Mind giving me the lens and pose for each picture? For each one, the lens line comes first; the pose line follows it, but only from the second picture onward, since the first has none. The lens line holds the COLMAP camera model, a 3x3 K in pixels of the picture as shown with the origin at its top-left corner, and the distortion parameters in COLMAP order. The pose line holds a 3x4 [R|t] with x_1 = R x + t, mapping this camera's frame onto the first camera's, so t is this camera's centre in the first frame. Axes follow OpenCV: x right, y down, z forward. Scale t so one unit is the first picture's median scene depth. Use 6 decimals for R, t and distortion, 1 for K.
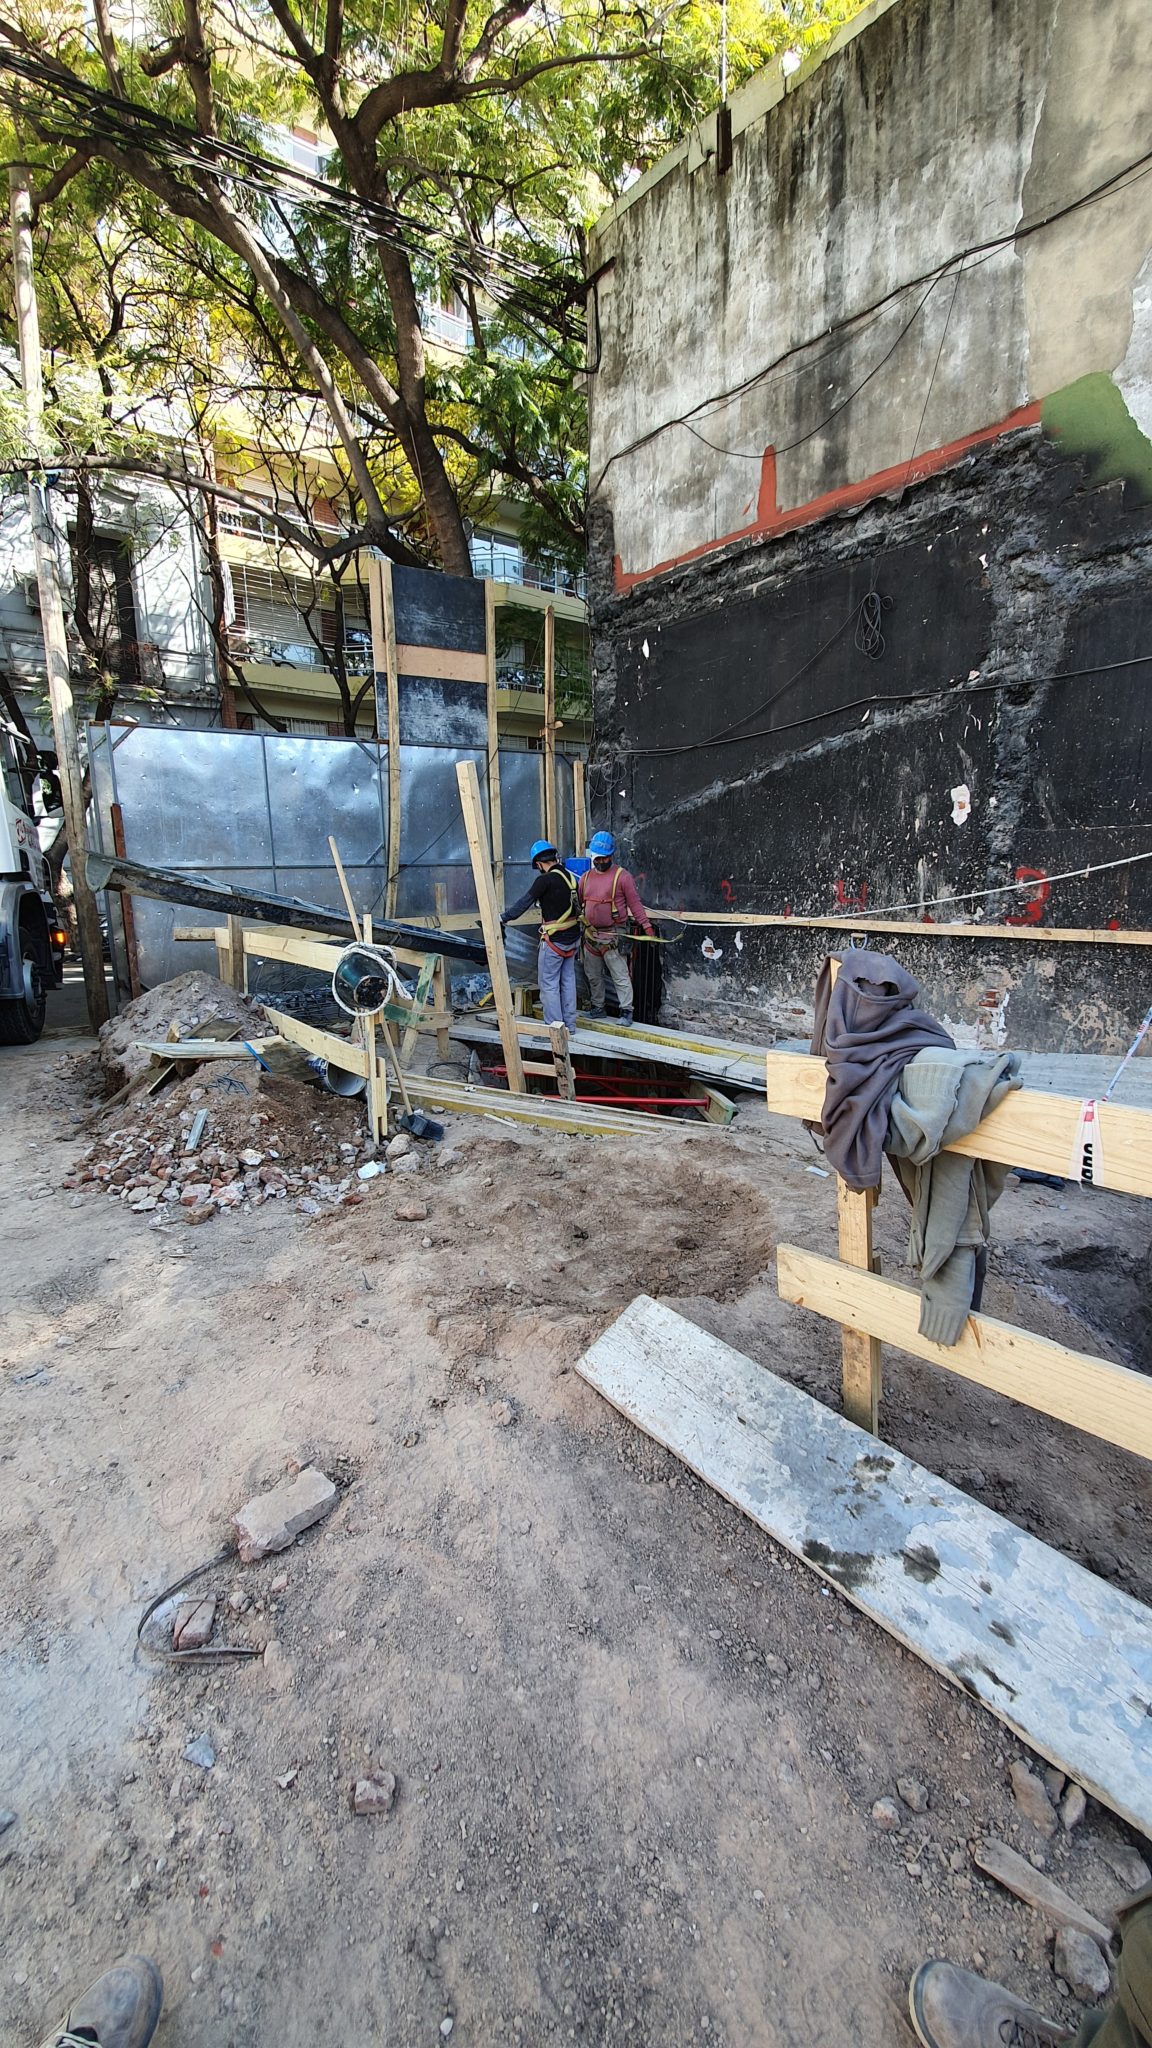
lens RADIAL K [[811.2, 0, 576.0], [0, 811.2, 1024.0], [0, 0, 1]] dist [-0.000283, -0.014478]
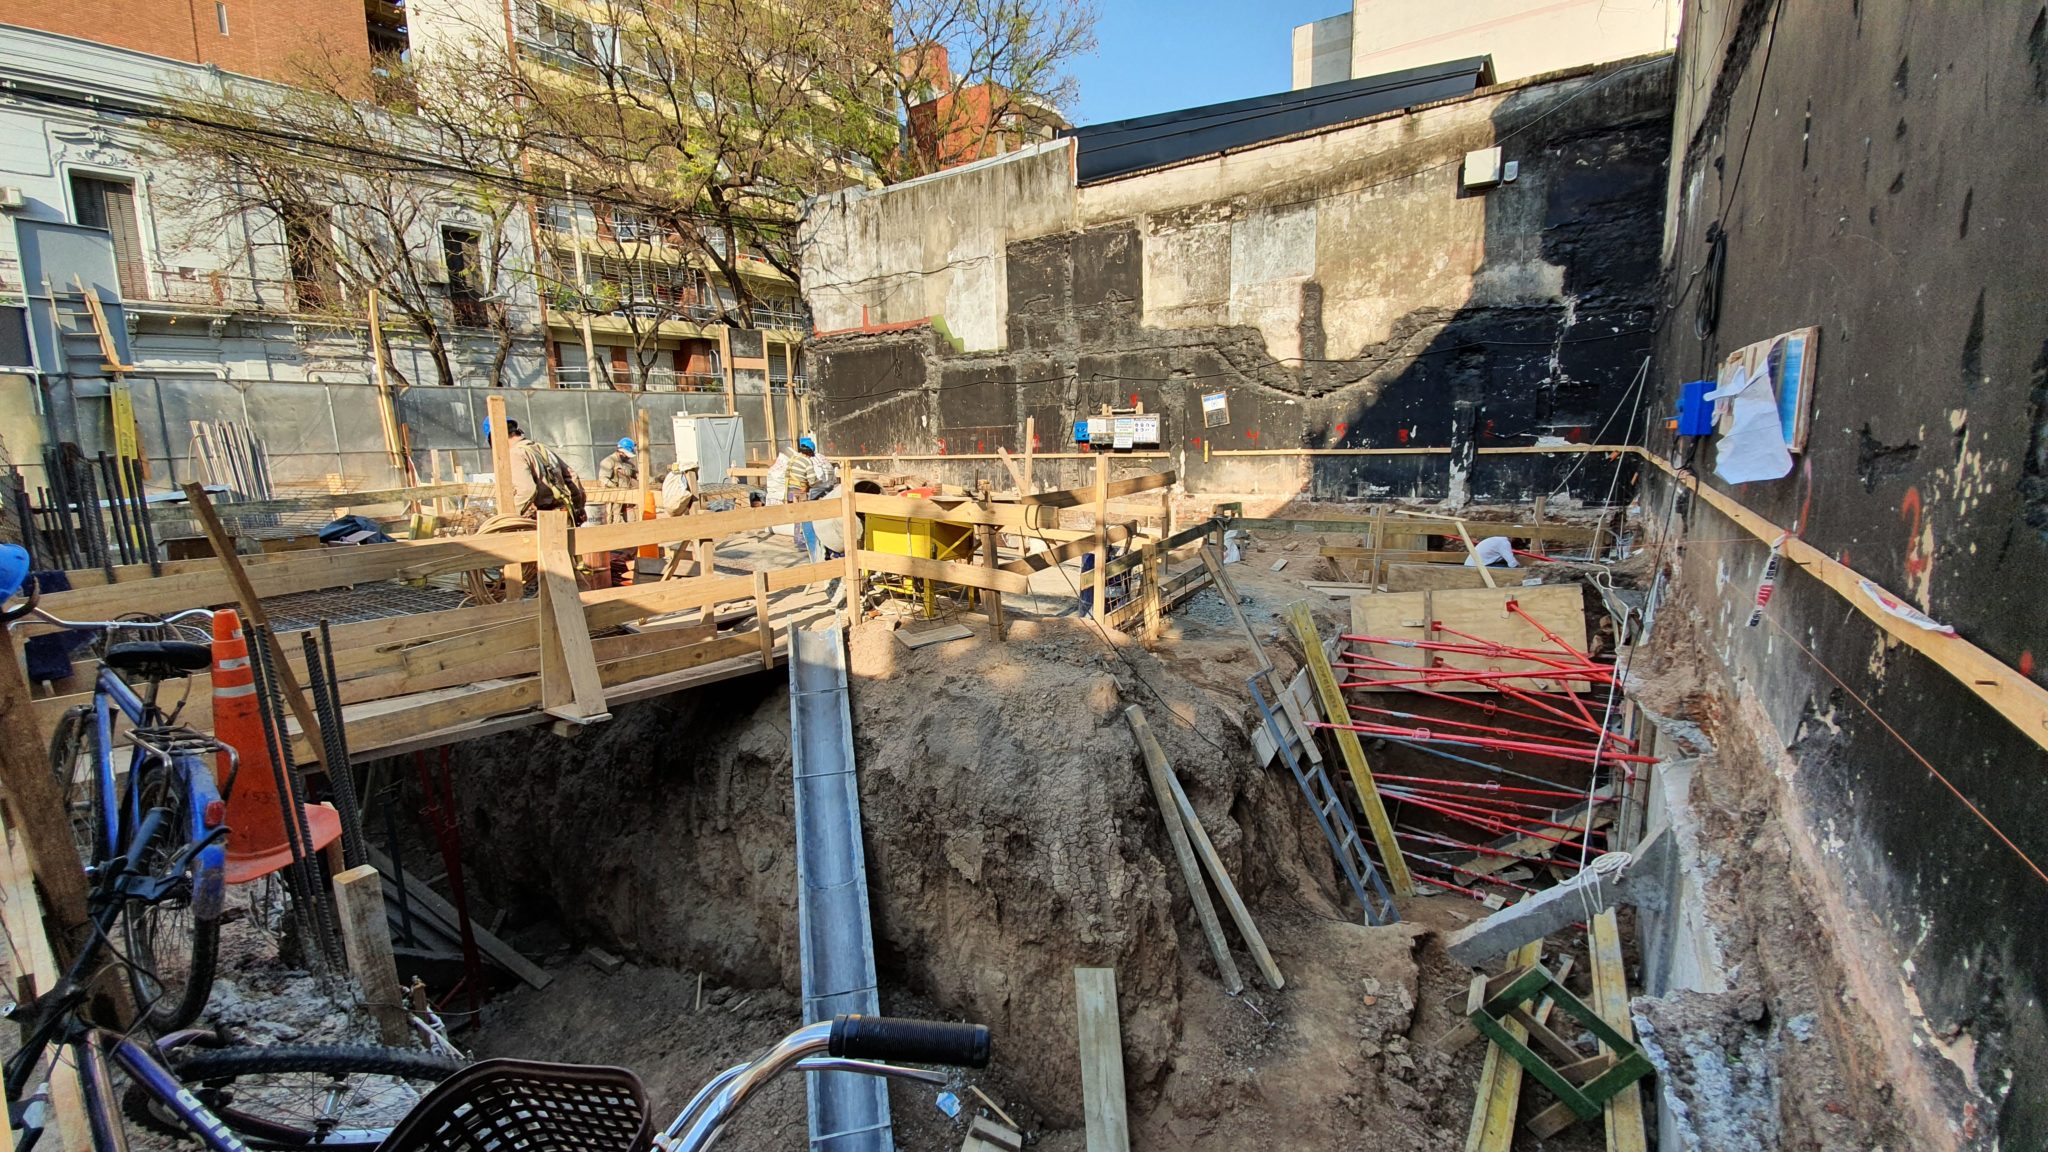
lens RADIAL K [[828.9, 0, 1024.0], [0, 828.9, 576.0], [0, 0, 1]] dist [0.000071, -0.015268]
pose [[0.954486, -0.068507, 0.290282, -0.175010], [0.074502, 0.997174, -0.009639, 0.408035], [-0.288802, 0.030826, 0.956892, -2.231692]]
